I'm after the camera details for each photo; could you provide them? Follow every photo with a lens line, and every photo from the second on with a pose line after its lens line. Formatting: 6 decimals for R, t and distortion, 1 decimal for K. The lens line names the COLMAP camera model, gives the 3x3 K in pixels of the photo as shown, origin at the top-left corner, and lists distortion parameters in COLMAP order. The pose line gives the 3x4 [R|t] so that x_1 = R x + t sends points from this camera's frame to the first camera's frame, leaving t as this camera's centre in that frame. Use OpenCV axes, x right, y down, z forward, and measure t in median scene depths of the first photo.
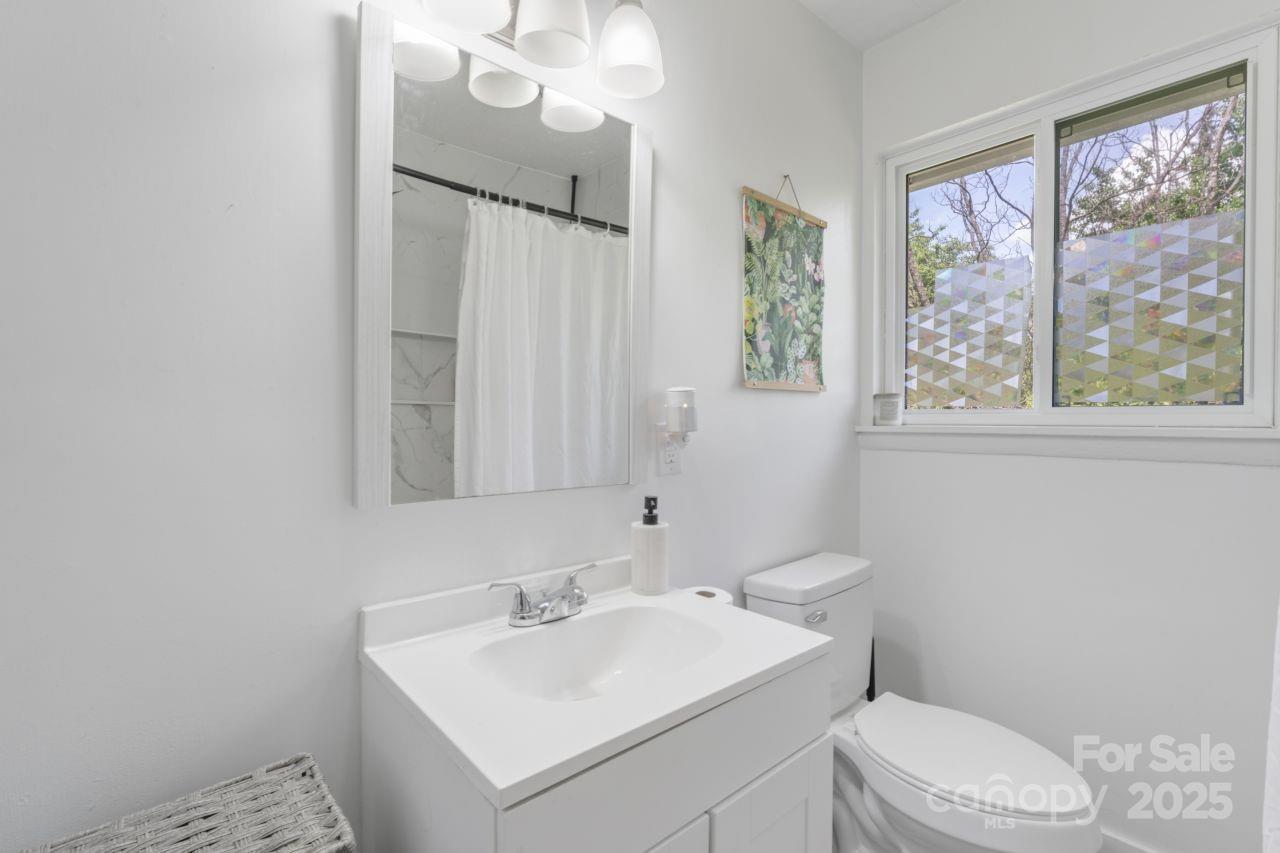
lens RADIAL K [[574.9, 0, 640.0], [0, 574.9, 426.5], [0, 0, 1]] dist [-0.001656, -0.000141]
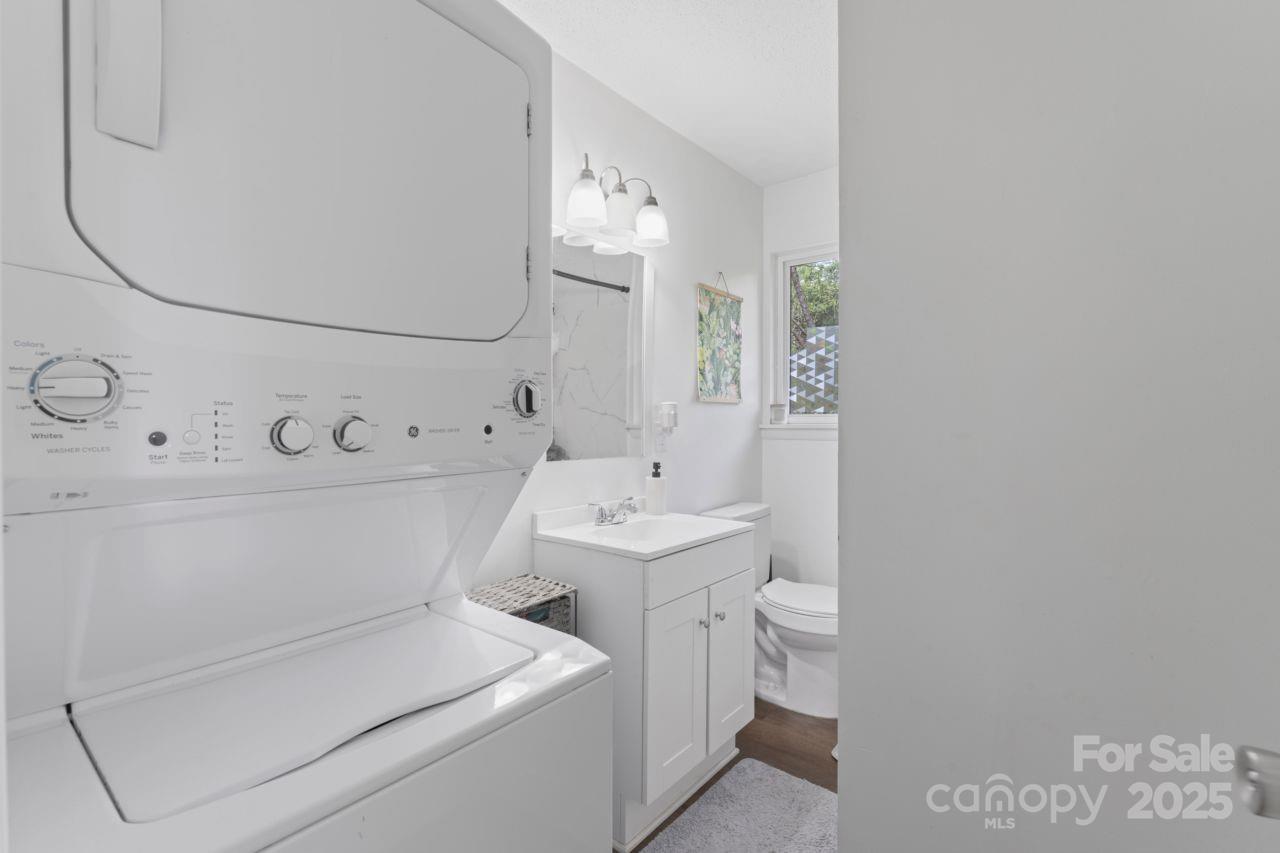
lens RADIAL K [[574.9, 0, 640.0], [0, 574.9, 426.5], [0, 0, 1]] dist [-0.001656, -0.000141]
pose [[0.985780, -0.001886, 0.168032, -0.254414], [0.002502, 0.999991, -0.003452, 0.010905], [-0.168024, 0.003823, 0.985776, -0.593511]]
